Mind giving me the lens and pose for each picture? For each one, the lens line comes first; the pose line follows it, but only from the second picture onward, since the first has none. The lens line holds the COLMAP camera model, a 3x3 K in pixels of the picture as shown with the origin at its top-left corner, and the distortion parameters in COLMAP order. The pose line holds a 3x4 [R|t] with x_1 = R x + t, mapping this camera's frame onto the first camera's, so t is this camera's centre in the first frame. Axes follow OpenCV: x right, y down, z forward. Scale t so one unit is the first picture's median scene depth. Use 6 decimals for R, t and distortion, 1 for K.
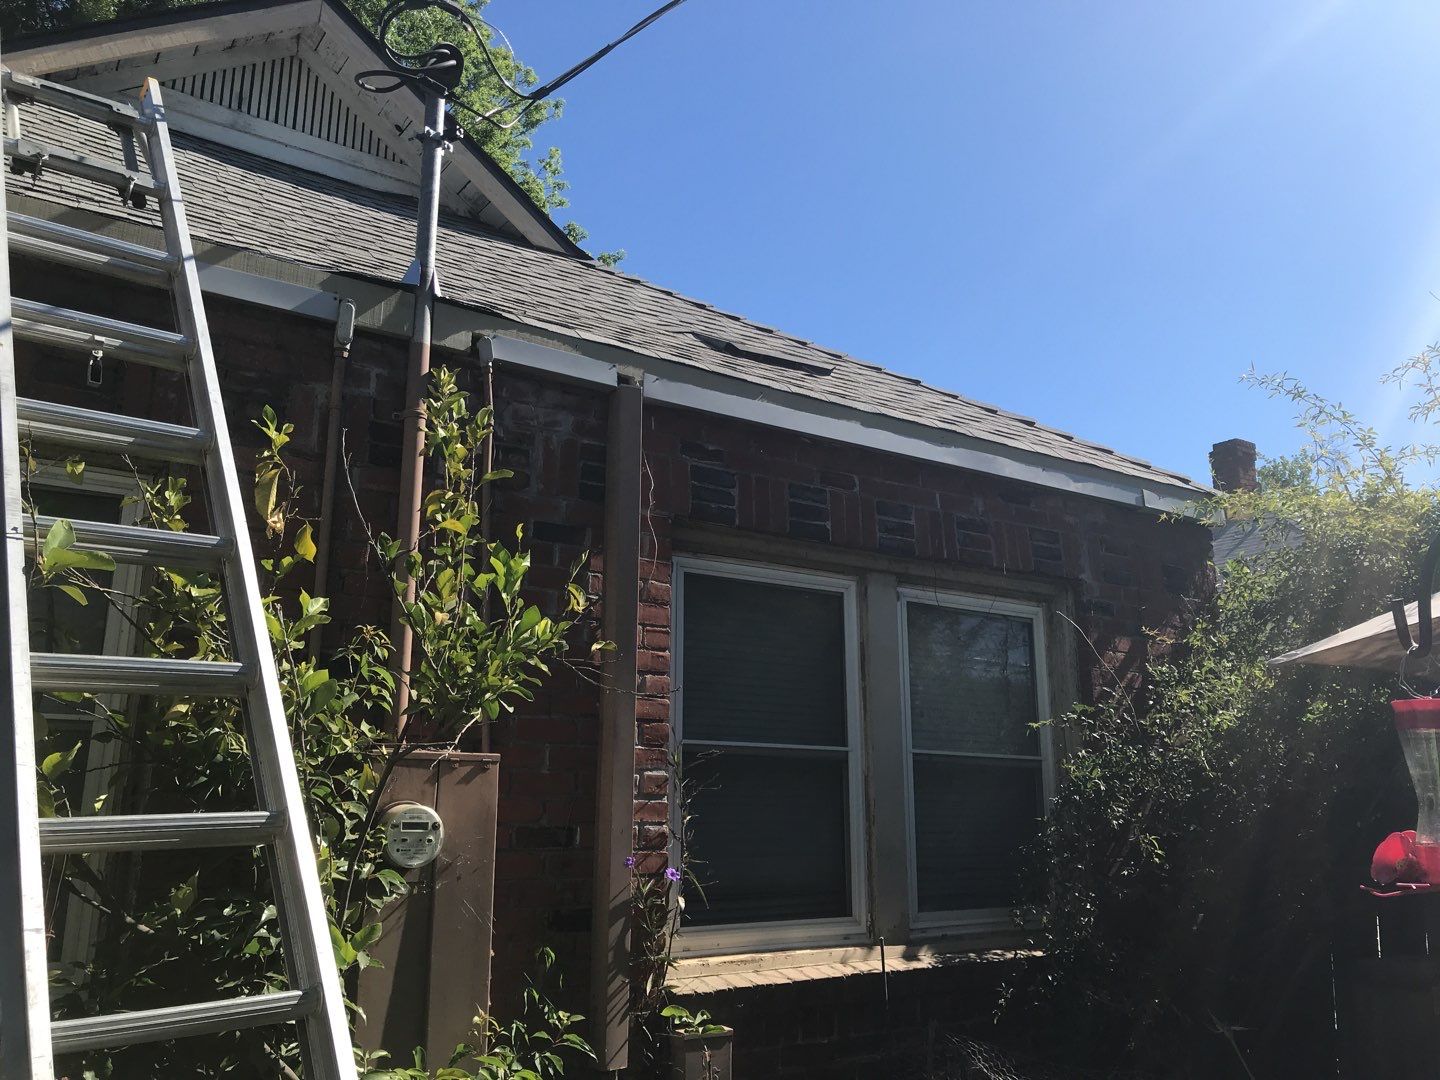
lens RADIAL K [[1179.3, 0, 716.9], [0, 1179.3, 510.8], [0, 0, 1]] dist [0.065034, -0.084972]
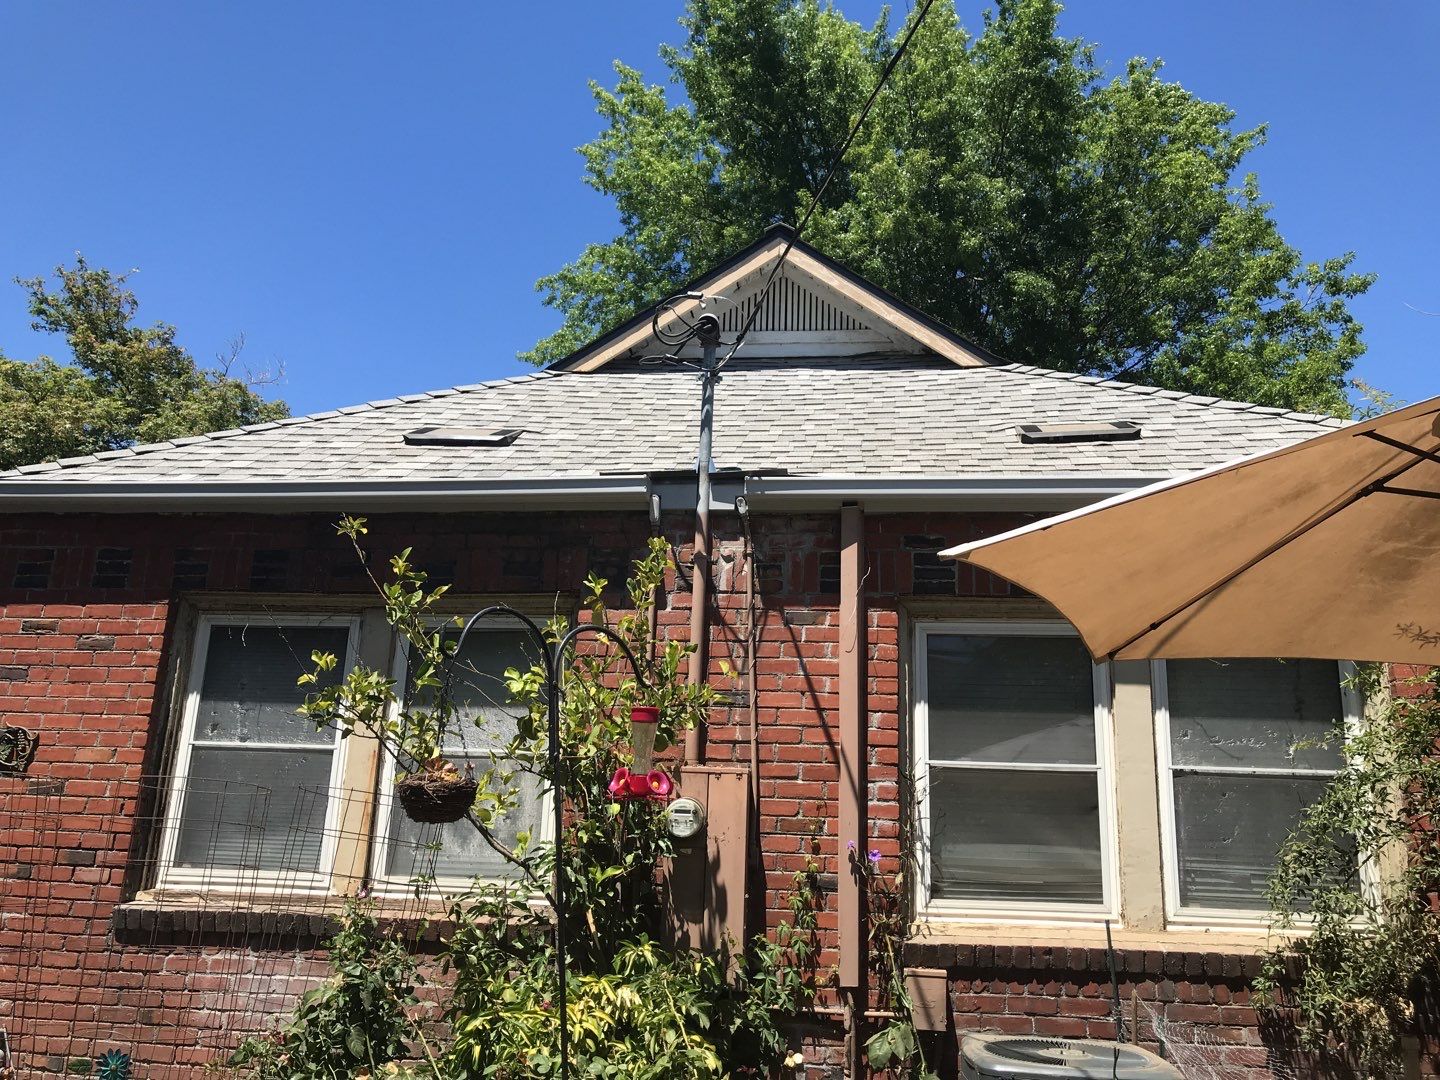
lens RADIAL K [[1129.5, 0, 720.0], [0, 1129.5, 540.0], [0, 0, 1]] dist [0.049542, -0.077469]
pose [[0.757608, -0.144931, -0.636416, 0.670560], [0.132513, 0.988884, -0.067452, 0.003126], [0.639117, -0.033231, 0.768391, -0.133336]]
